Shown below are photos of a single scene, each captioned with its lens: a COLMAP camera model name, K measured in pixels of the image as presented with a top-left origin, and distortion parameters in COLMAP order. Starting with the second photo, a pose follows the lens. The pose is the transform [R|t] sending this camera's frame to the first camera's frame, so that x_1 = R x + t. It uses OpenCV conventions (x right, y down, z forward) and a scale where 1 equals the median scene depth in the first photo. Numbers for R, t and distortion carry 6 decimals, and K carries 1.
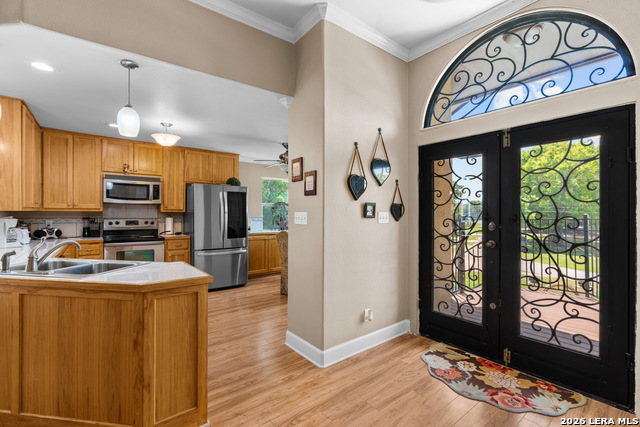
lens RADIAL K [[288.6, 0, 318.9], [0, 288.6, 214.6], [0, 0, 1]] dist [-0.011656, 0.004631]
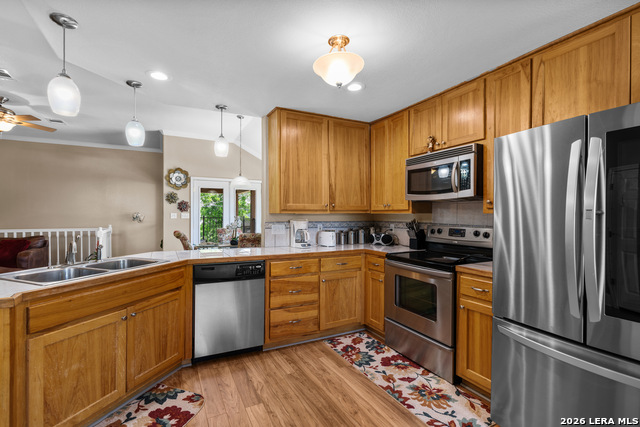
lens RADIAL K [[288.6, 0, 313.0], [0, 288.6, 216.0], [0, 0, 1]] dist [-0.011656, 0.004631]
pose [[-0.188566, -0.001427, -0.982060, -0.025590], [-0.009690, 0.999953, 0.000407, -0.004309], [0.982013, 0.009593, -0.188571, 1.377877]]
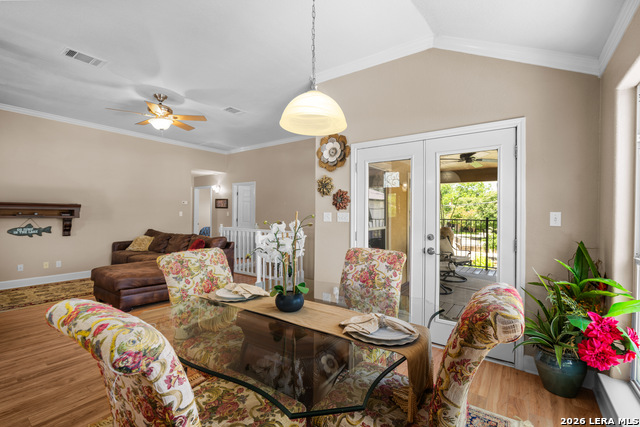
lens RADIAL K [[288.6, 0, 314.4], [0, 288.6, 214.0], [0, 0, 1]] dist [-0.011656, 0.004631]
pose [[-0.961869, -0.013199, -0.273193, -1.589220], [-0.014439, 0.999893, 0.002530, -0.010406], [0.273130, 0.006378, -0.961956, 1.136224]]
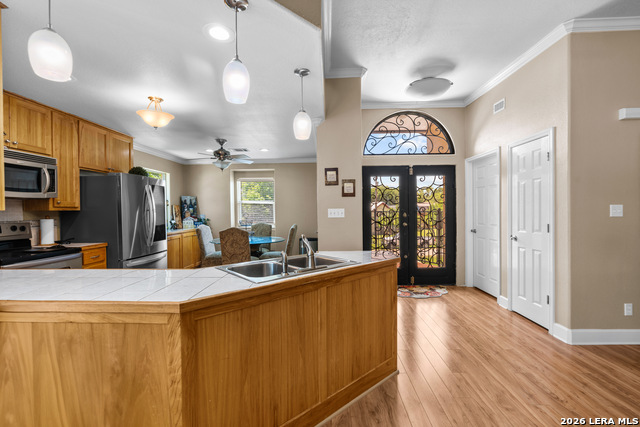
lens RADIAL K [[288.6, 0, 317.2], [0, 288.6, 213.2], [0, 0, 1]] dist [-0.011656, 0.004631]
pose [[0.640885, -0.019463, 0.767390, -1.123299], [0.014167, 0.999808, 0.013526, -0.006409], [-0.767506, 0.002202, 0.641038, 0.199649]]
